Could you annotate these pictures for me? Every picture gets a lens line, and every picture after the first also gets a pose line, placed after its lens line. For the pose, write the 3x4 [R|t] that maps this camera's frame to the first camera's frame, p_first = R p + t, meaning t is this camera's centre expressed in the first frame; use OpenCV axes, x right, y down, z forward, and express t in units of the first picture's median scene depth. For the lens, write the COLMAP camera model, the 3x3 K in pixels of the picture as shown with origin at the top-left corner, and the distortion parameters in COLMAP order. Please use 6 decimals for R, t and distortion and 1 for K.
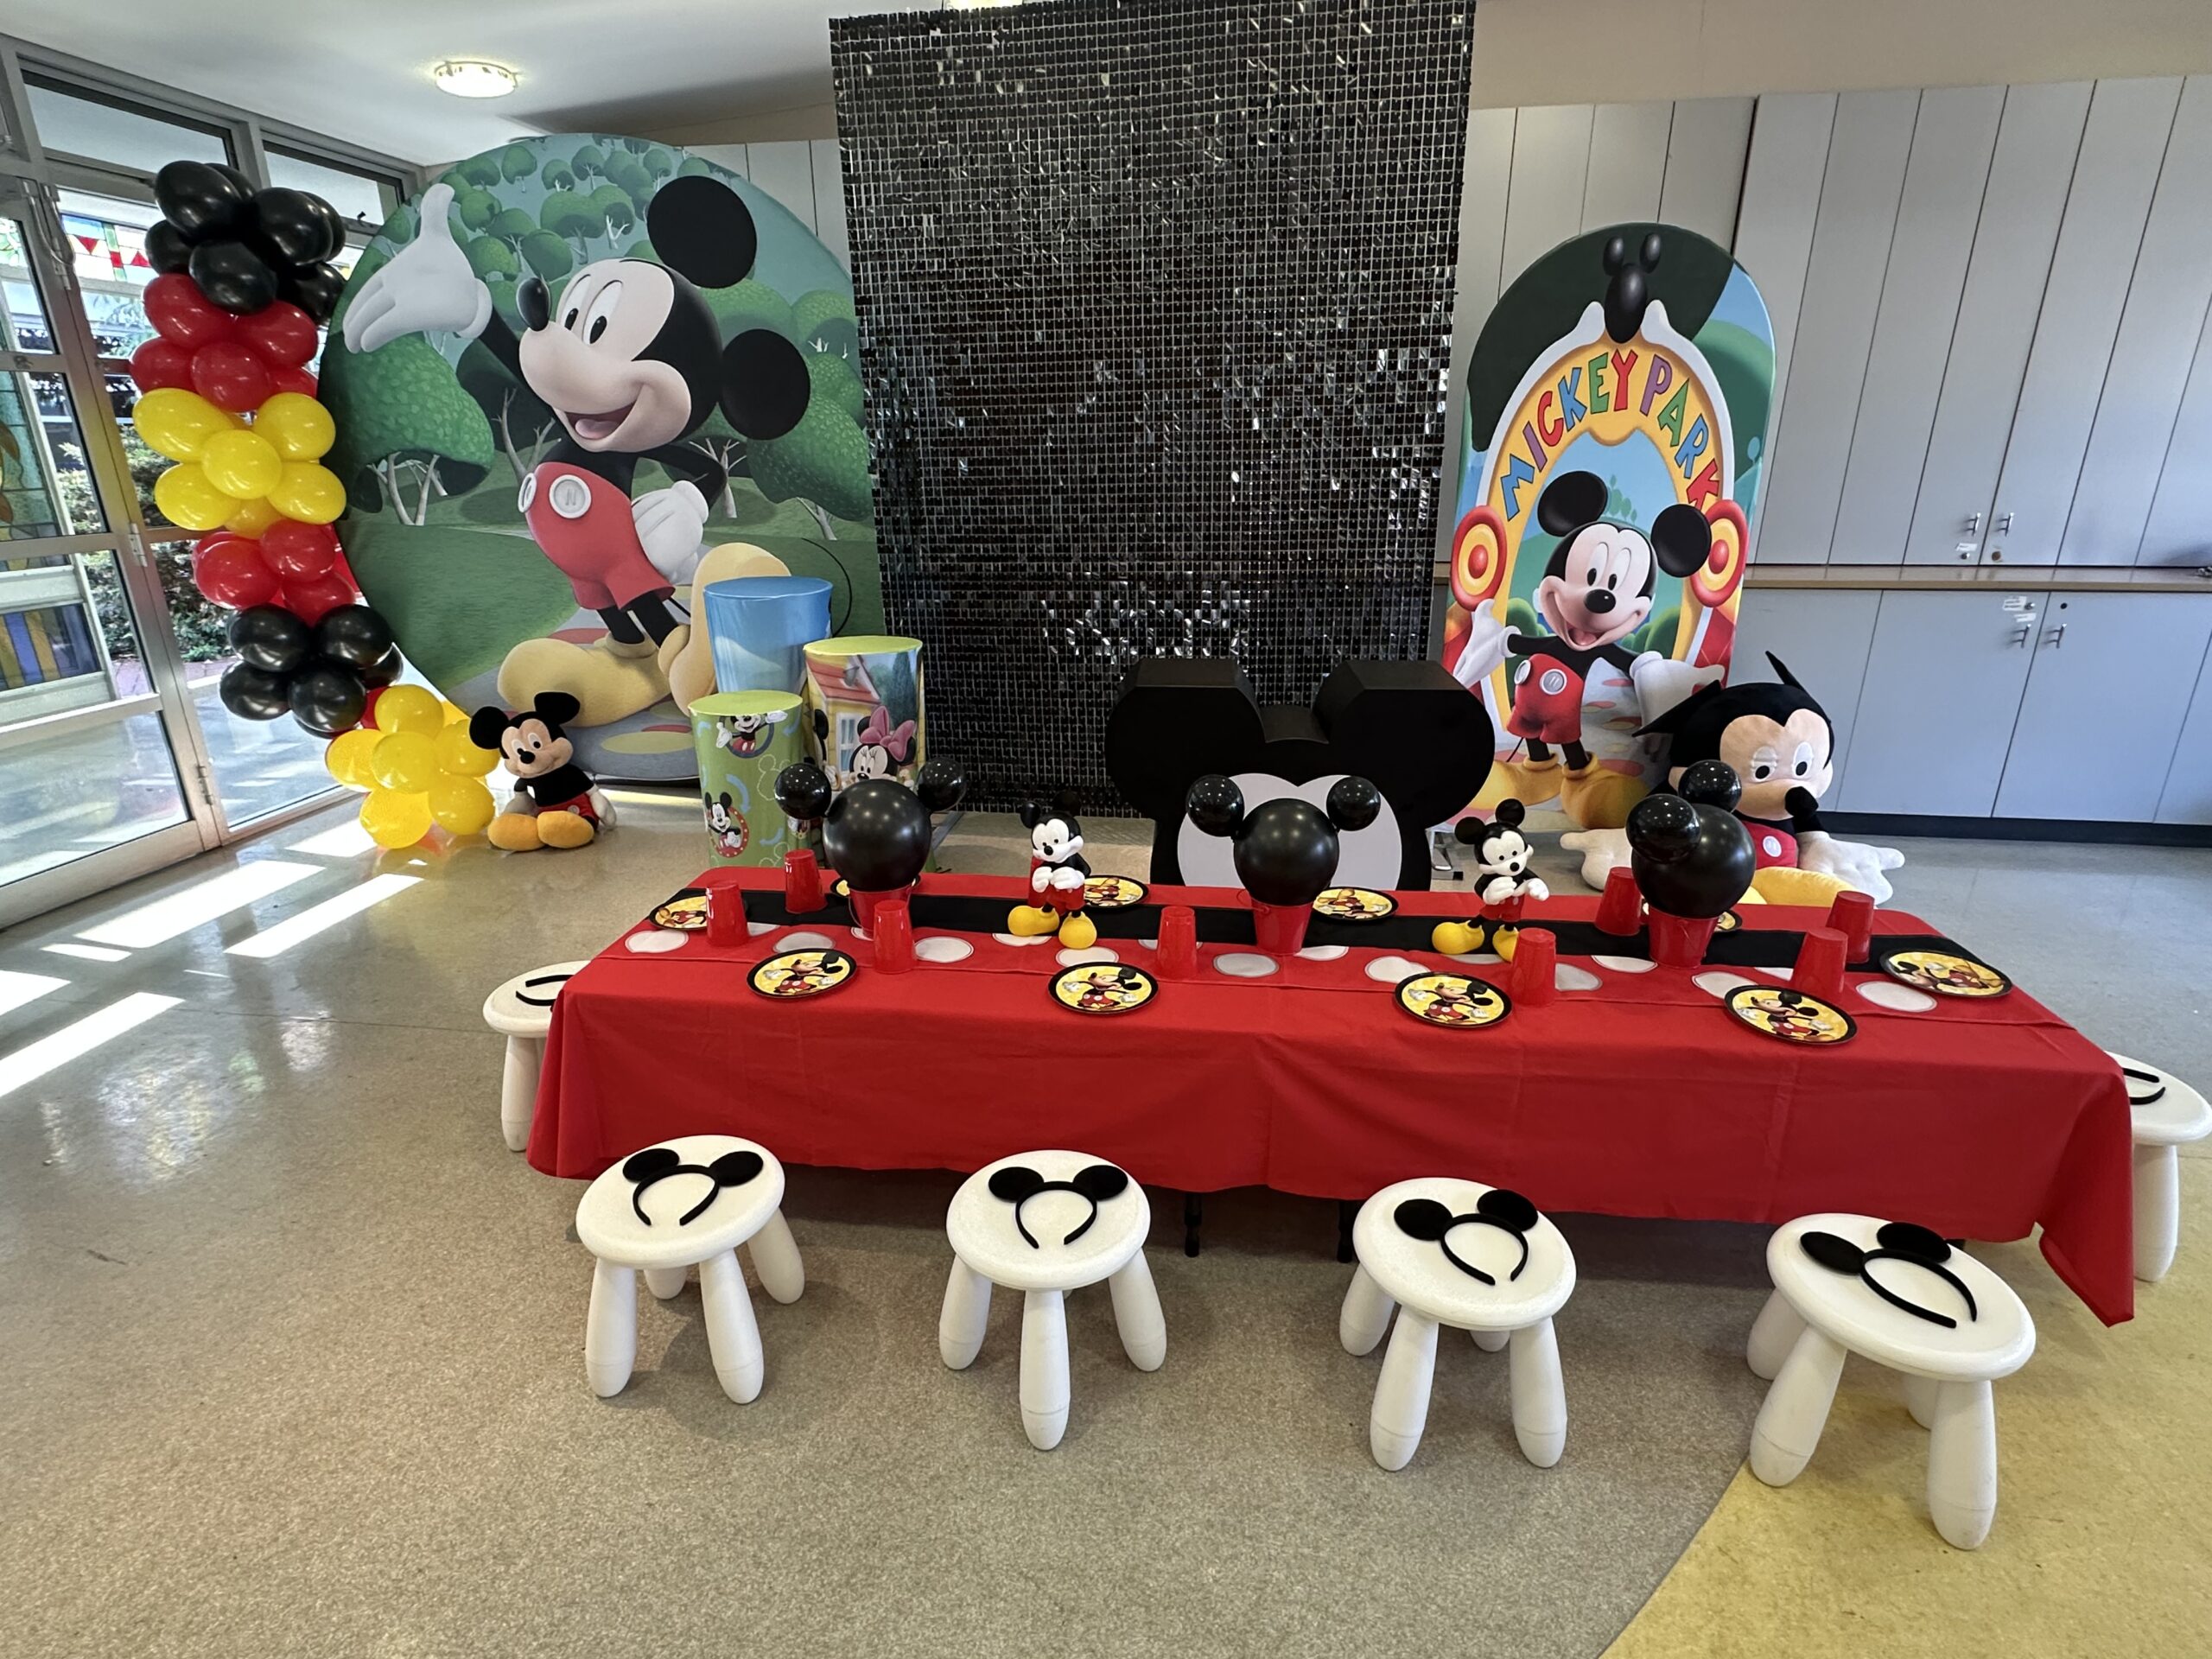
lens RADIAL K [[1136.9, 0, 1100.2], [0, 1136.9, 838.0], [0, 0, 1]] dist [-0.002740, -0.000276]
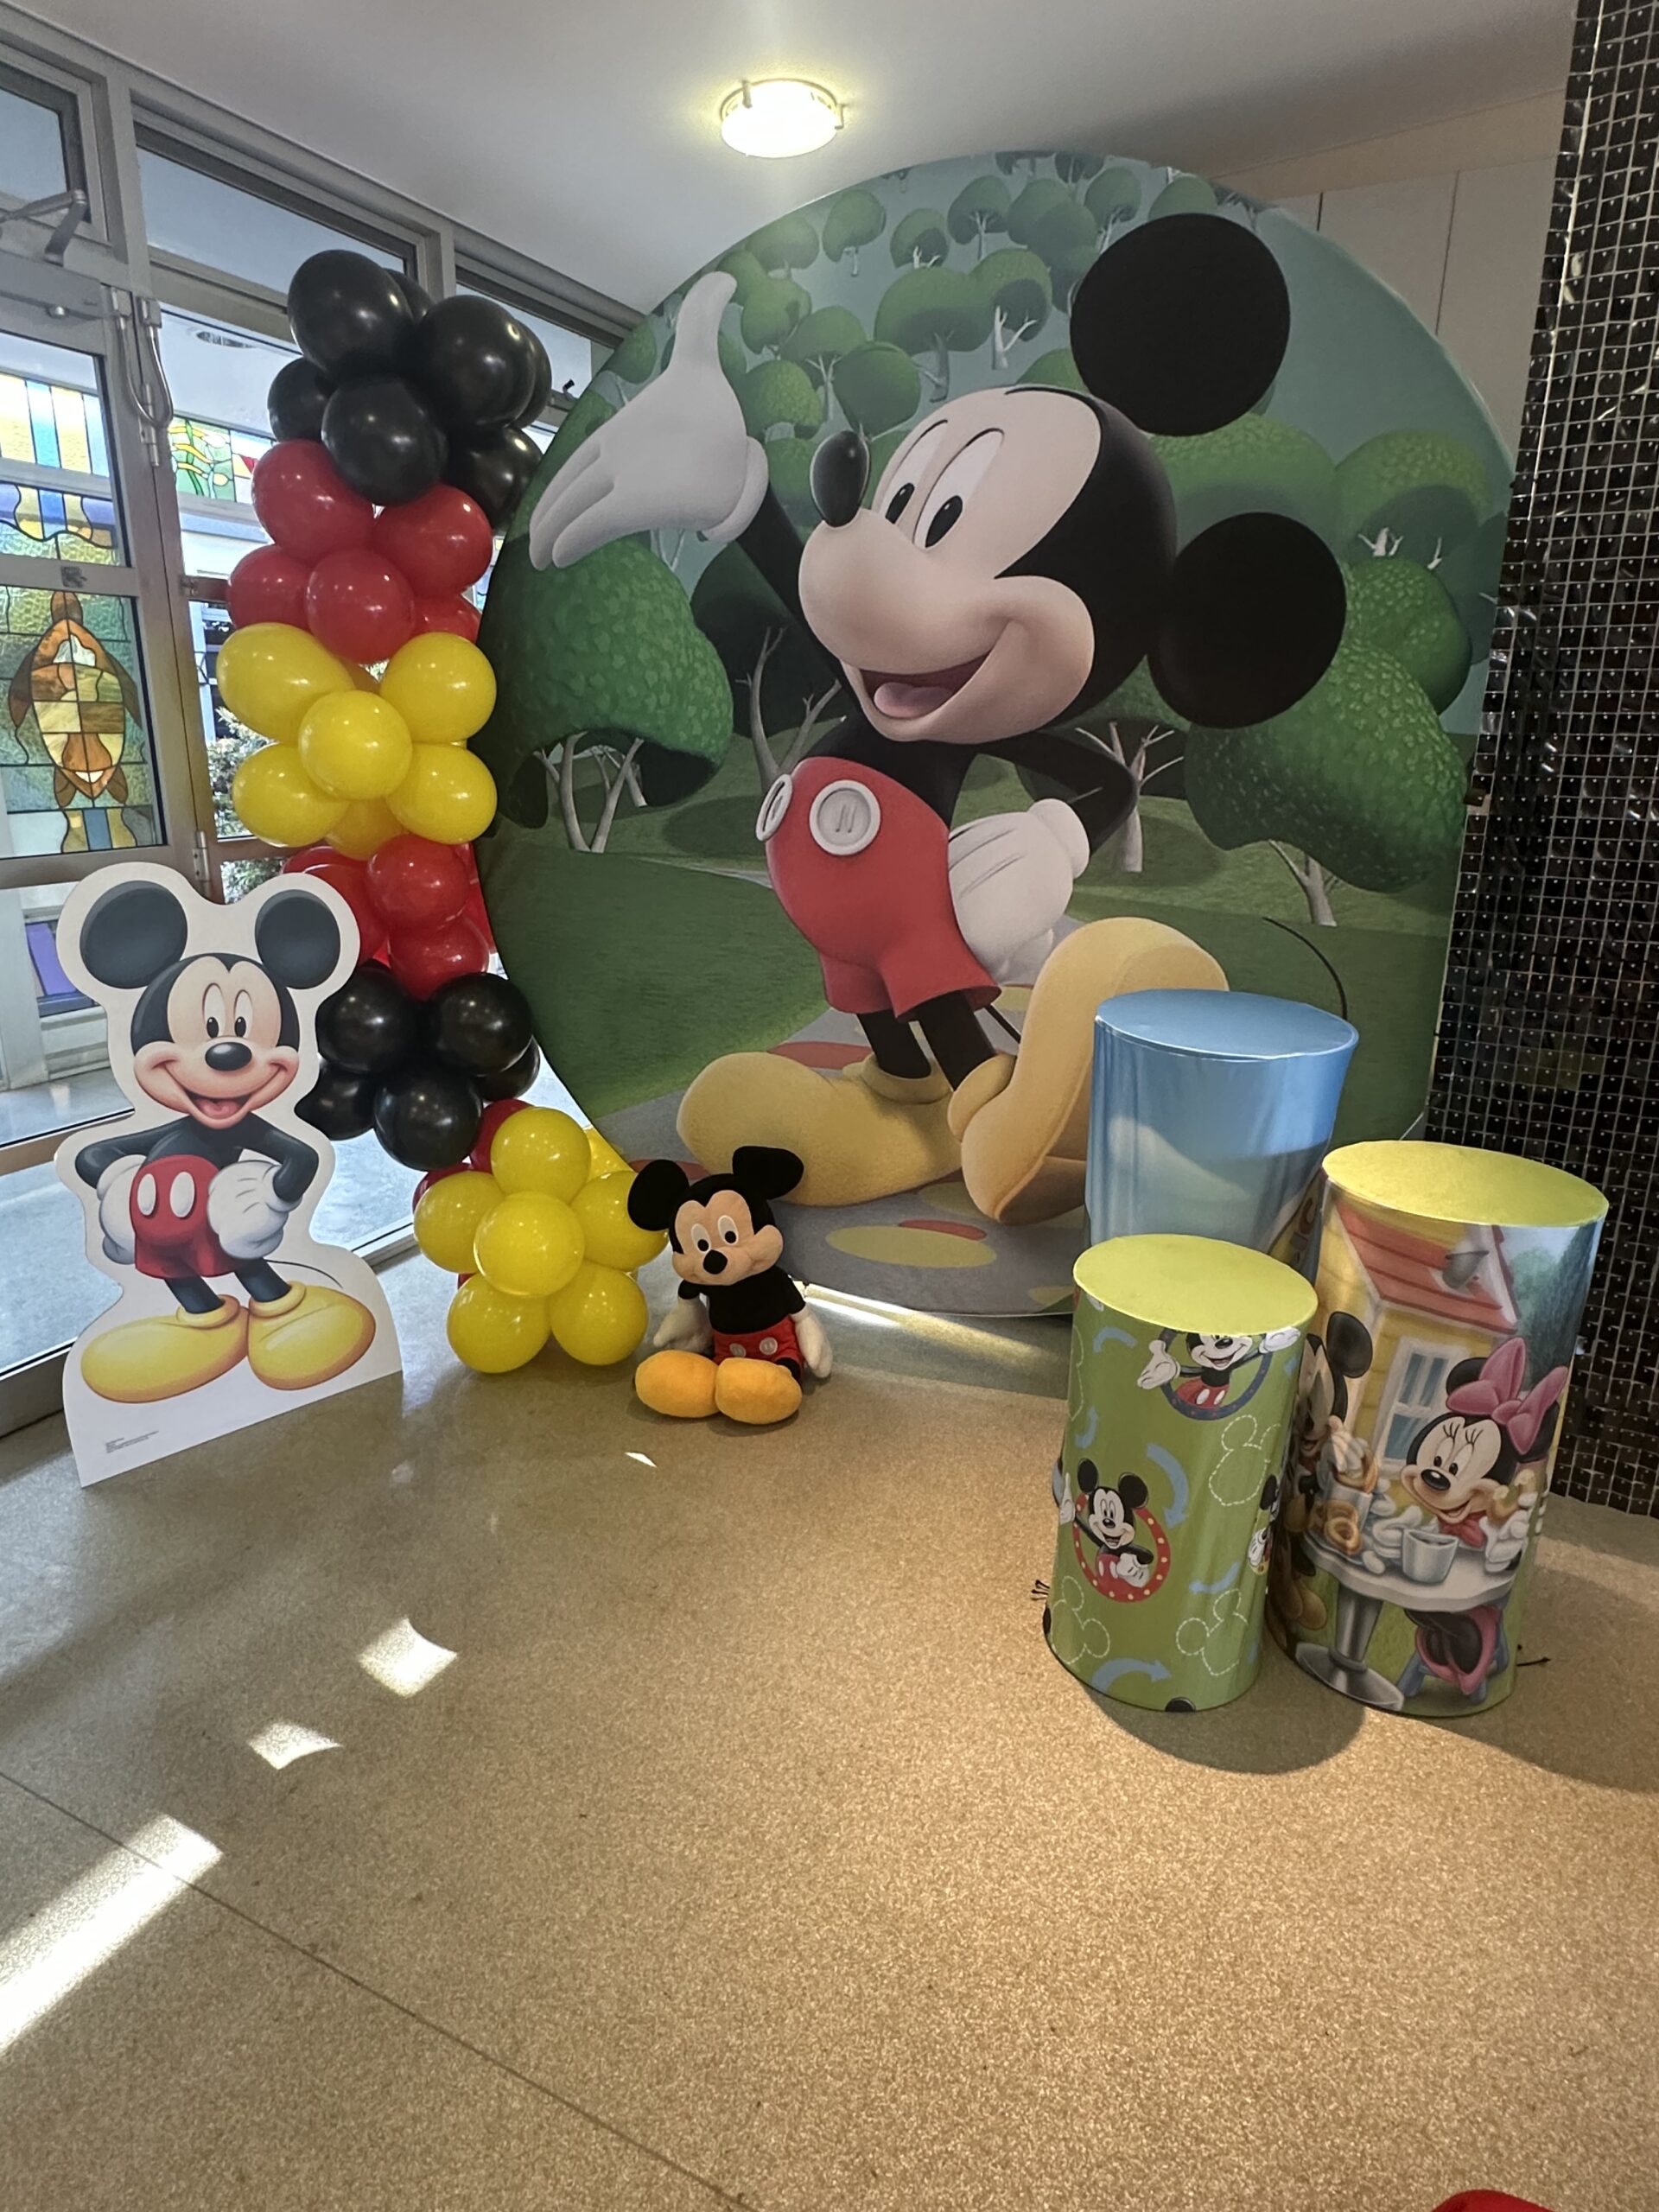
lens RADIAL K [[1284.6, 0, 826.6], [0, 1284.6, 1109.1], [0, 0, 1]] dist [0.011414, -0.029915]
pose [[0.950448, 0.110585, -0.290552, -0.293132], [-0.123694, 0.991951, -0.027086, -0.148403], [0.285218, 0.061684, 0.956476, 0.423012]]
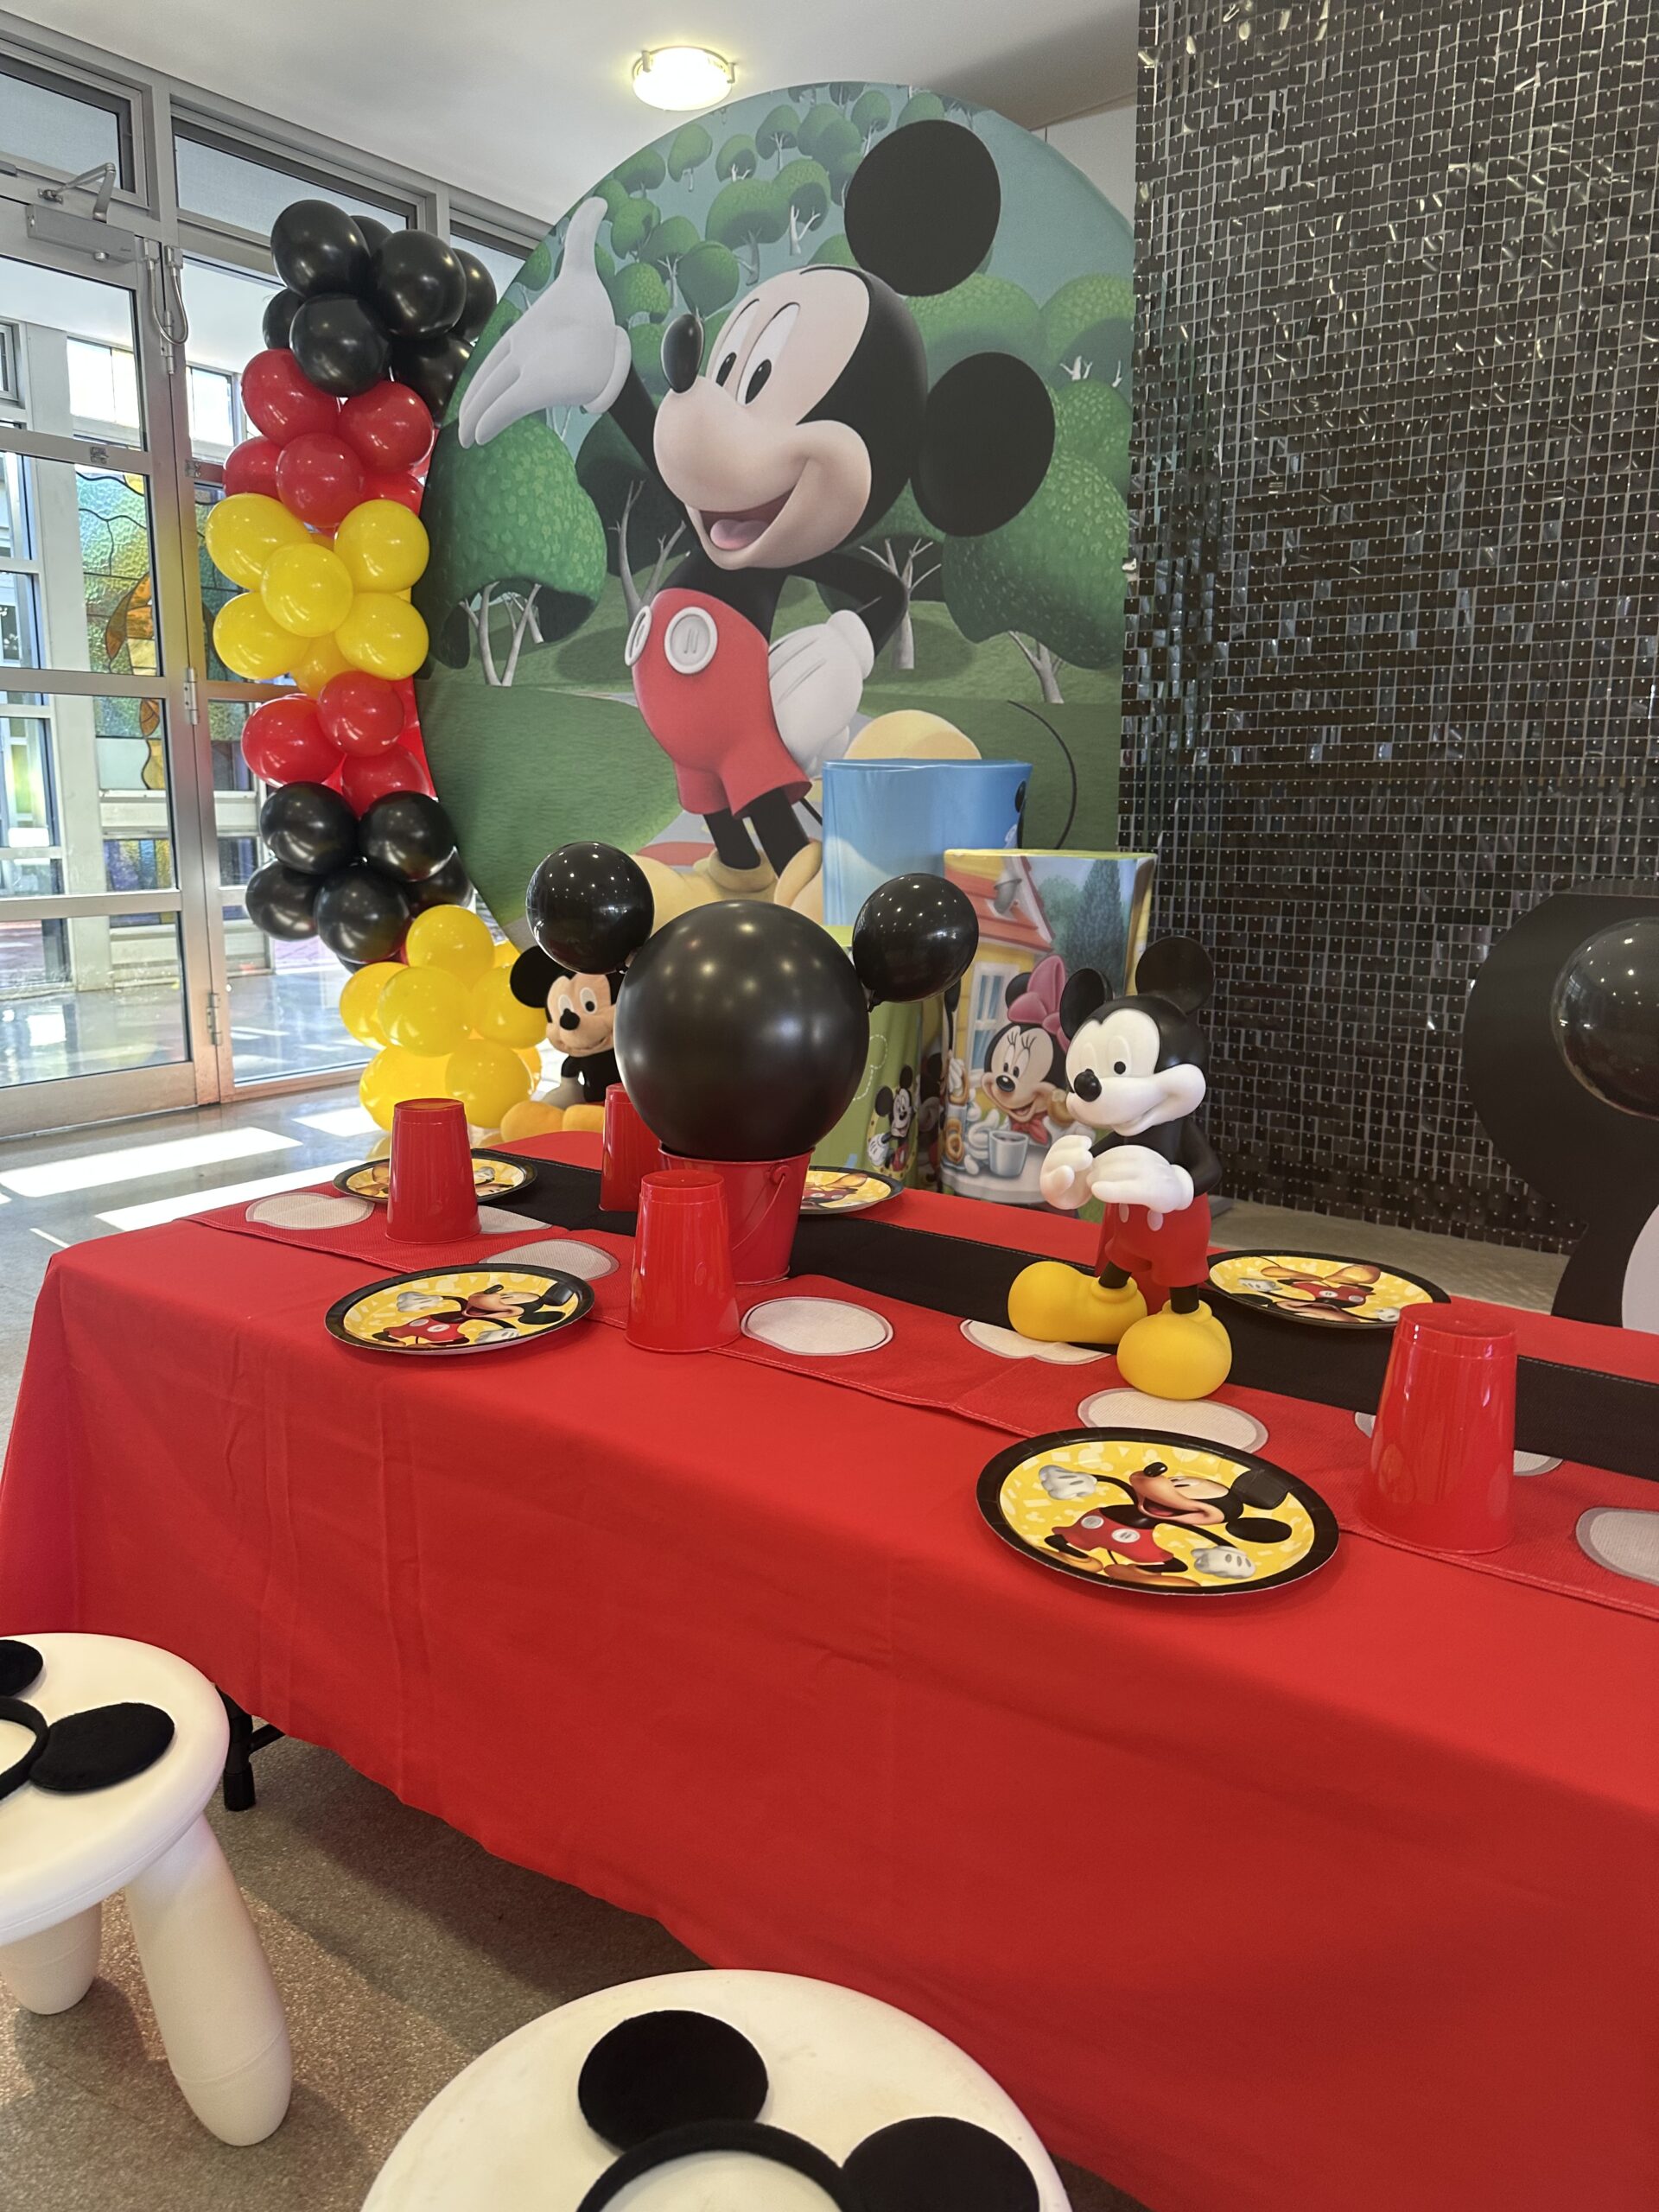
lens RADIAL K [[1554.3, 0, 825.3], [0, 1554.3, 1100.3], [0, 0, 1]] dist [0.122012, -0.208677]
pose [[0.882123, 0.112483, -0.457390, 0.056166], [-0.175701, 0.979557, -0.097962, 0.041367], [0.437021, 0.166778, 0.883854, 0.289233]]
